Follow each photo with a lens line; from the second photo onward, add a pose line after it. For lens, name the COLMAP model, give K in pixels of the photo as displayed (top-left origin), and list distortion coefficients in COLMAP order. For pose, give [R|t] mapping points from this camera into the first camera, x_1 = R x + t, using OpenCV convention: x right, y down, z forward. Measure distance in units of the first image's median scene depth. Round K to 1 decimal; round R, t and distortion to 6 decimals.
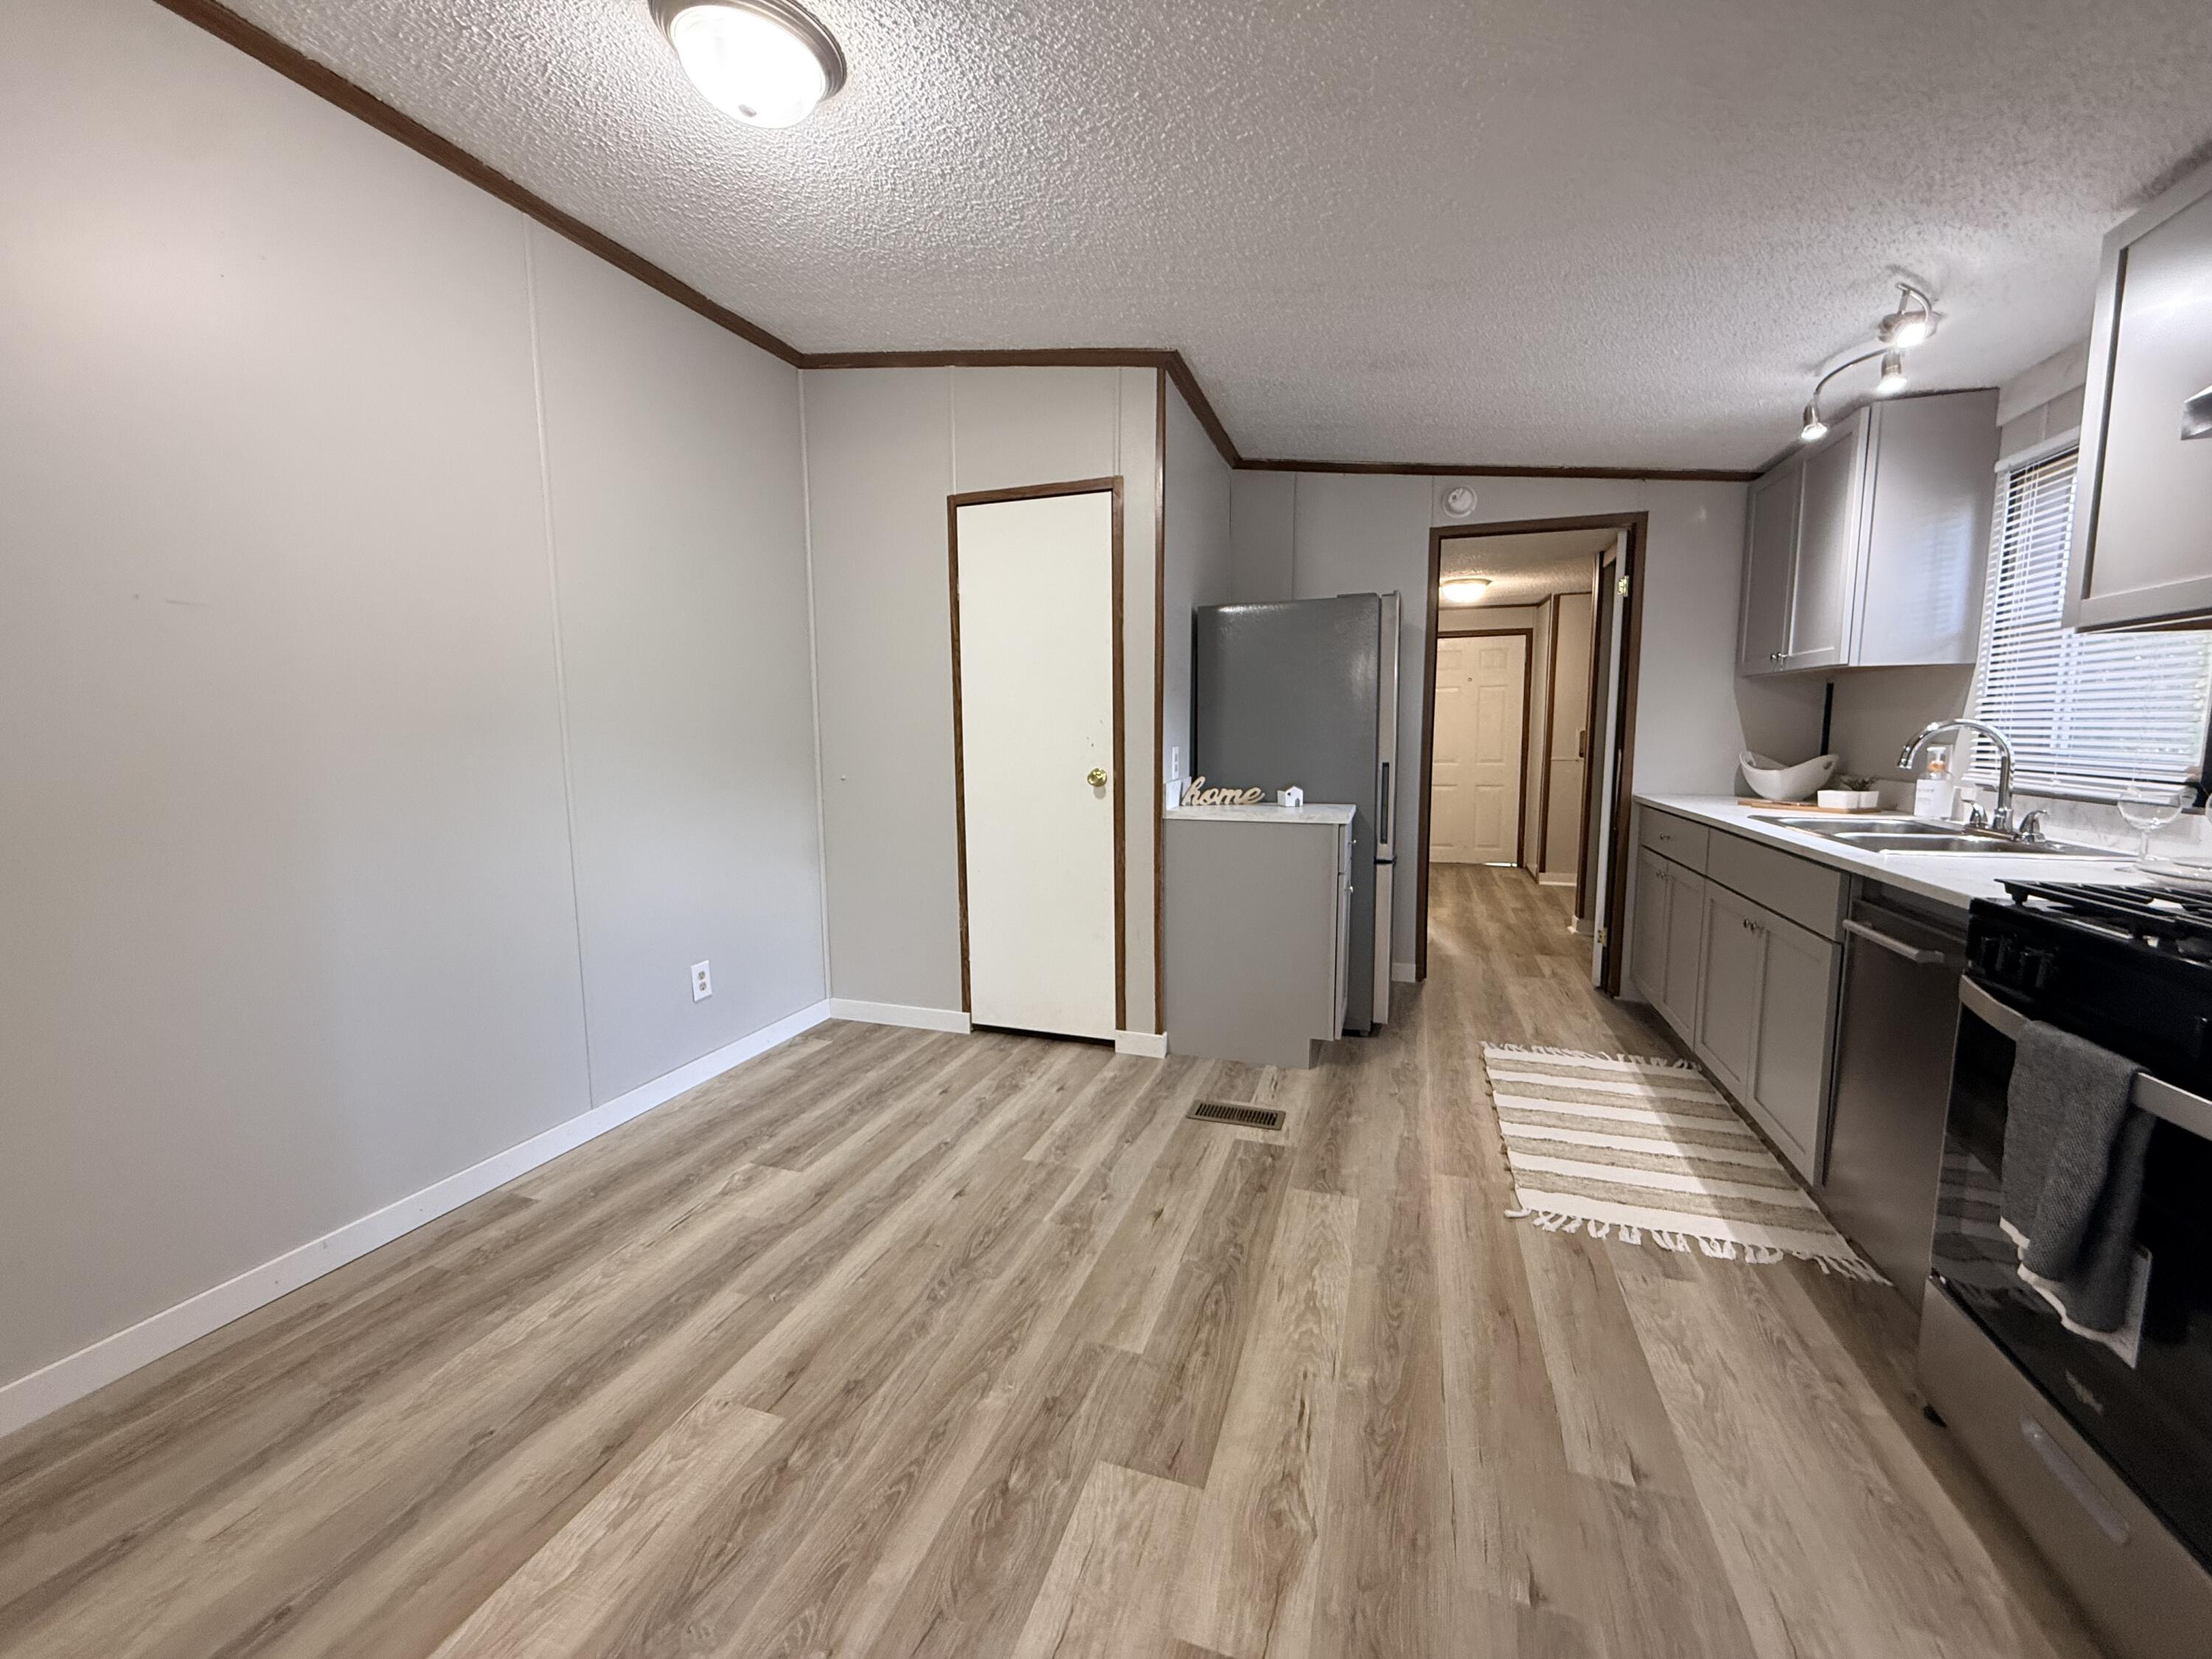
lens RADIAL K [[882.5, 0, 1109.7], [0, 882.5, 838.8], [0, 0, 1]] dist [0.000750, 0.000085]
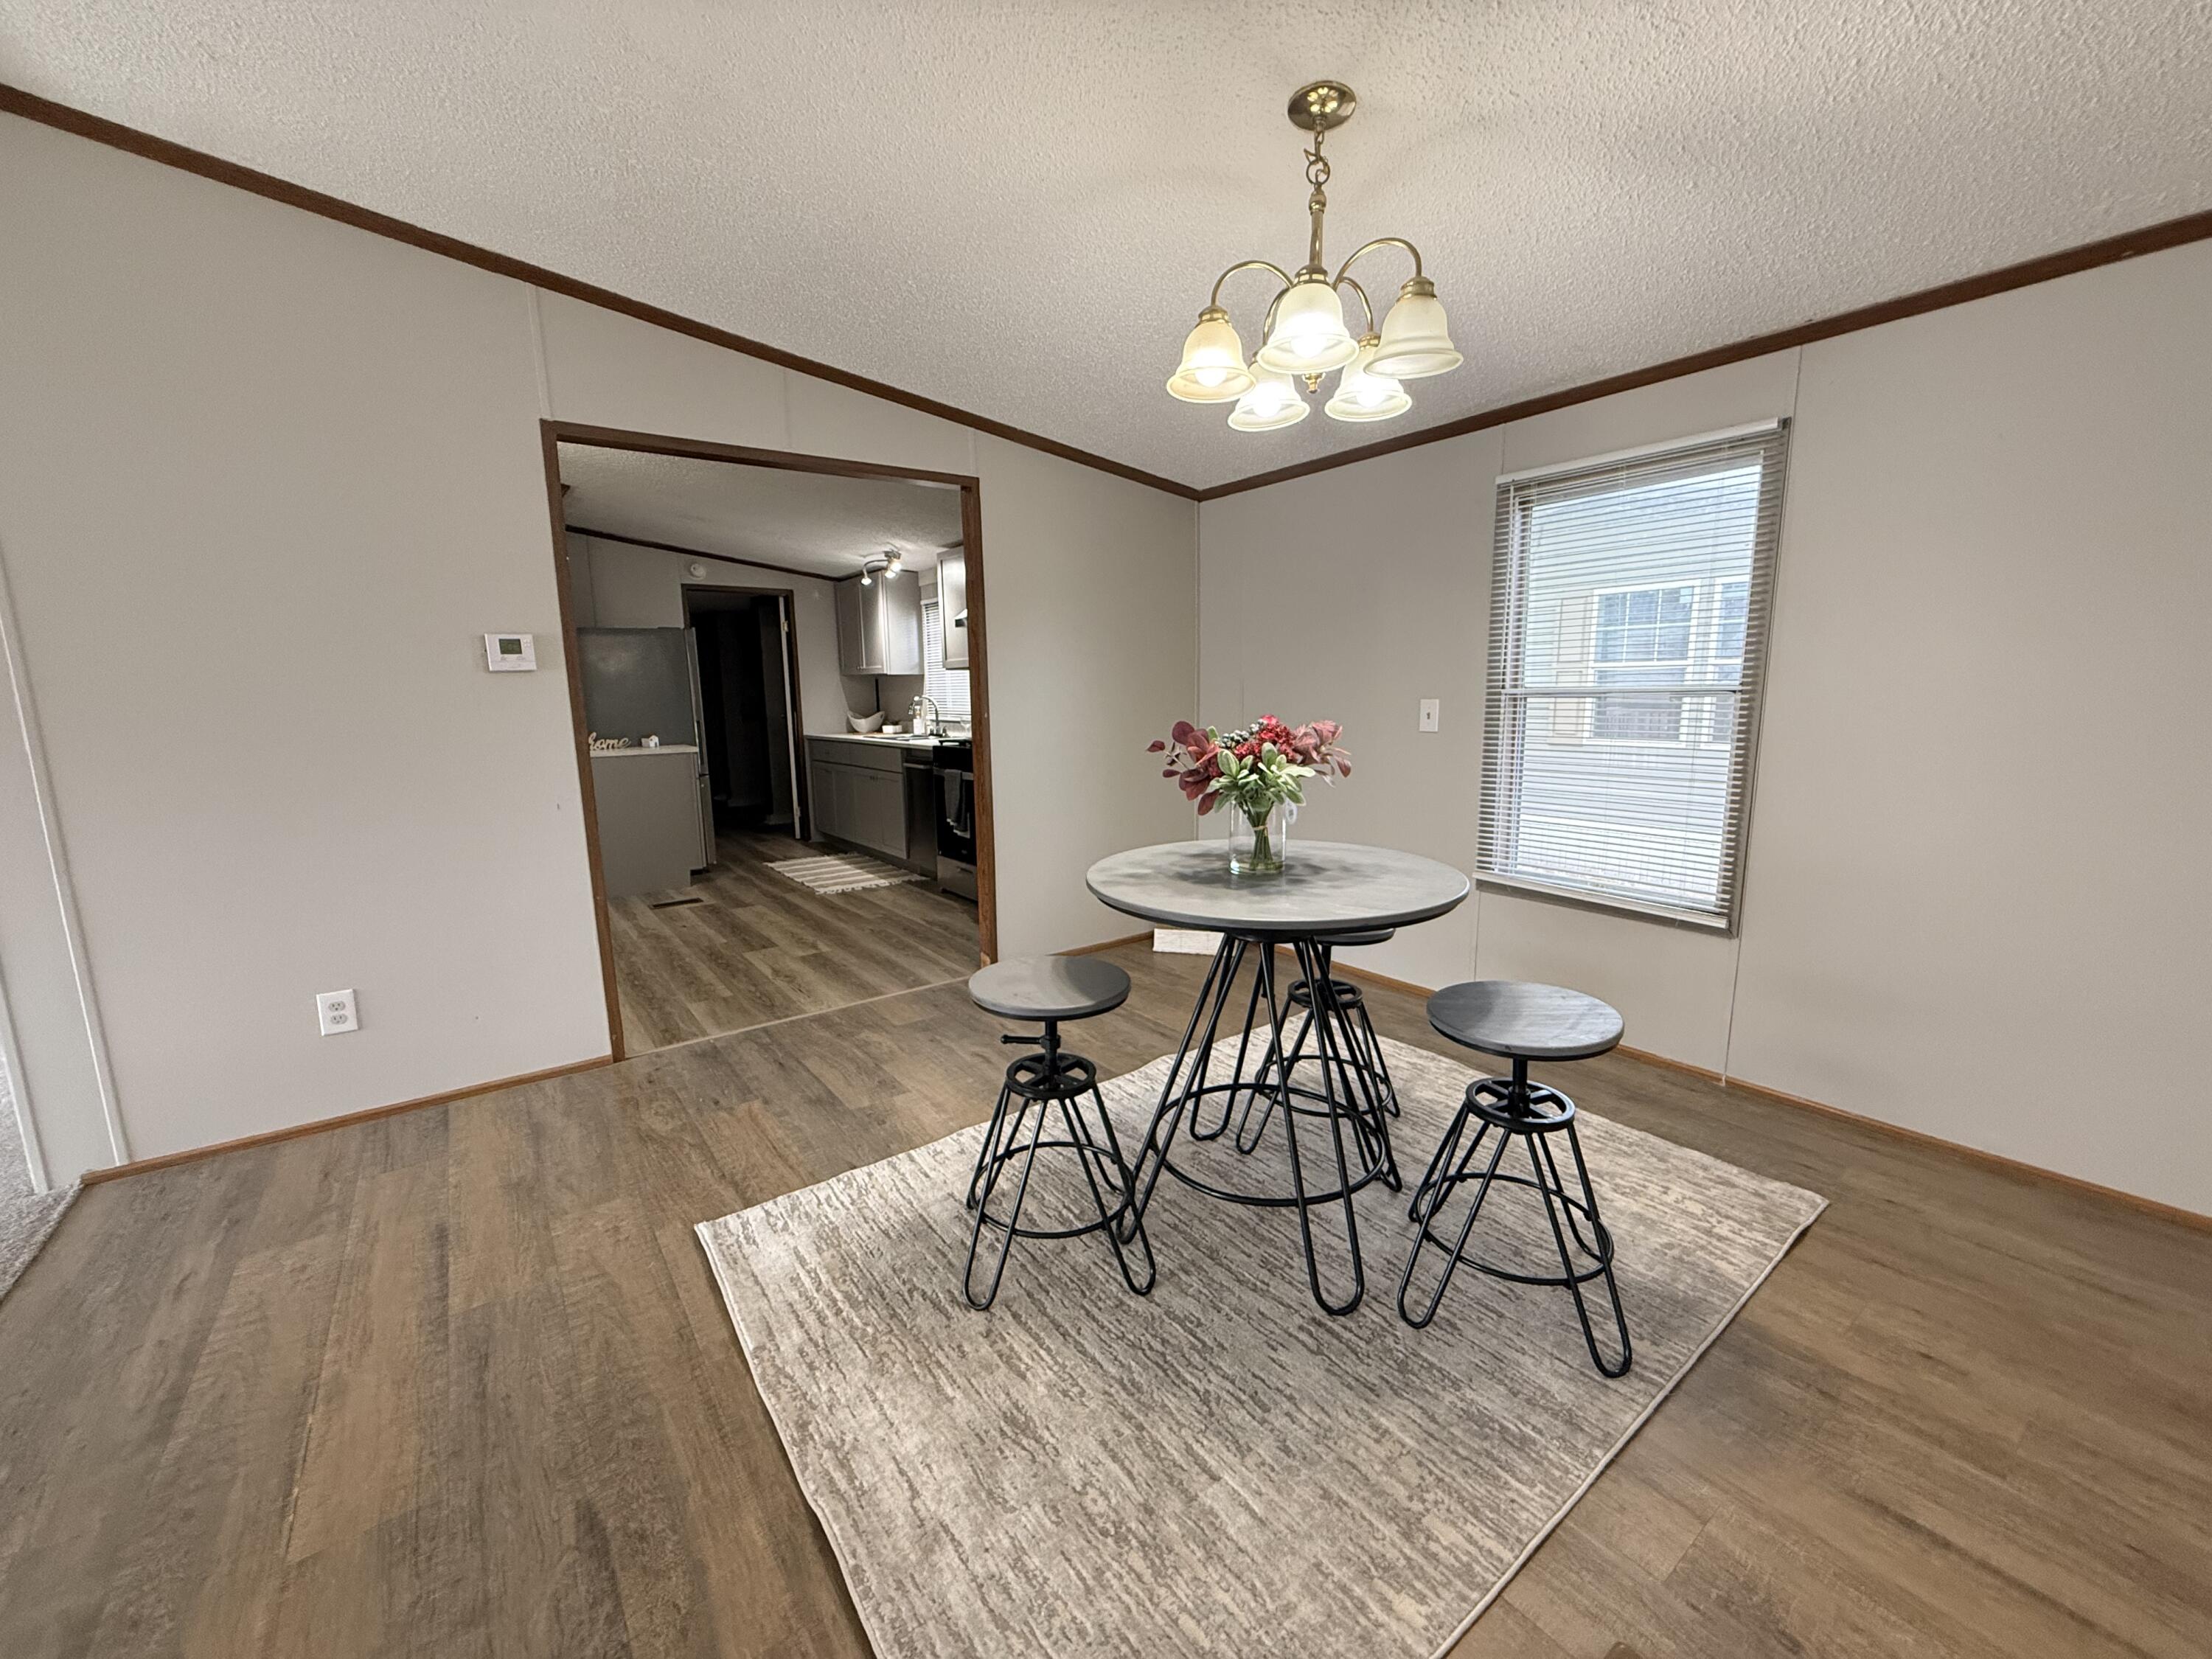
lens RADIAL K [[882.5, 0, 1110.6], [0, 882.5, 819.6], [0, 0, 1]] dist [0.000750, 0.000085]
pose [[0.560077, -0.123764, 0.819143, -0.880043], [0.117000, 0.990684, 0.069685, 0.107347], [-0.820137, 0.056811, 0.569340, -0.893413]]
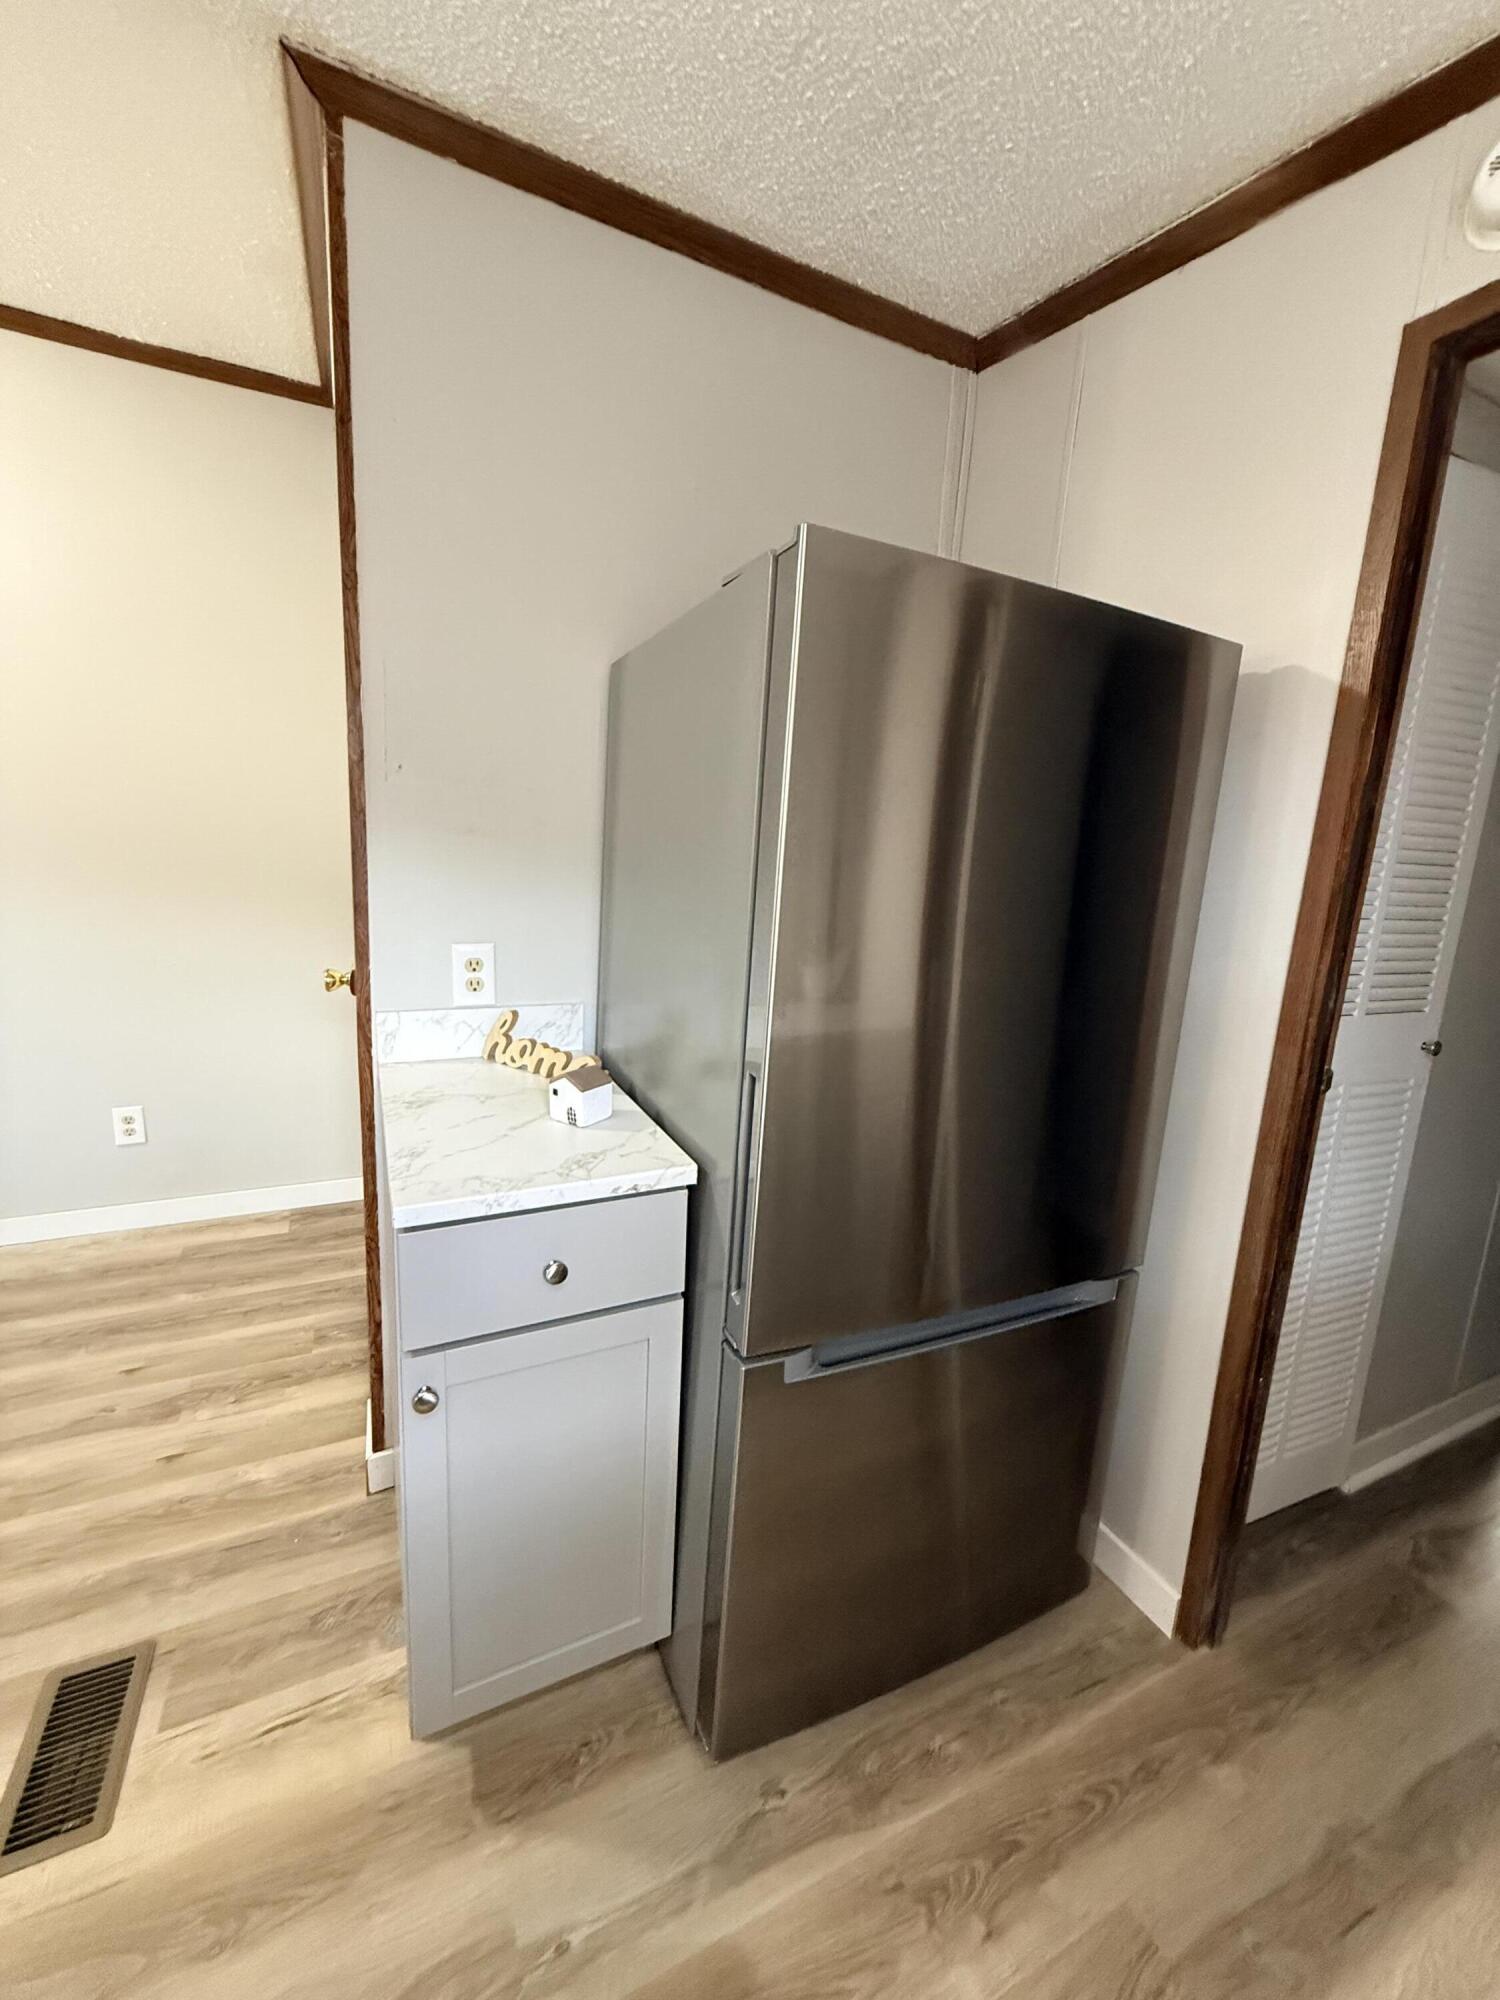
lens RADIAL K [[797.9, 0, 752.5], [0, 797.9, 1000.0], [0, 0, 1]] dist [0.000750, 0.000085]
pose [[0.702203, 0.179272, -0.689037, 0.596385], [-0.153067, 0.983163, 0.099805, -0.165622], [0.695328, 0.035386, 0.717821, 0.906281]]
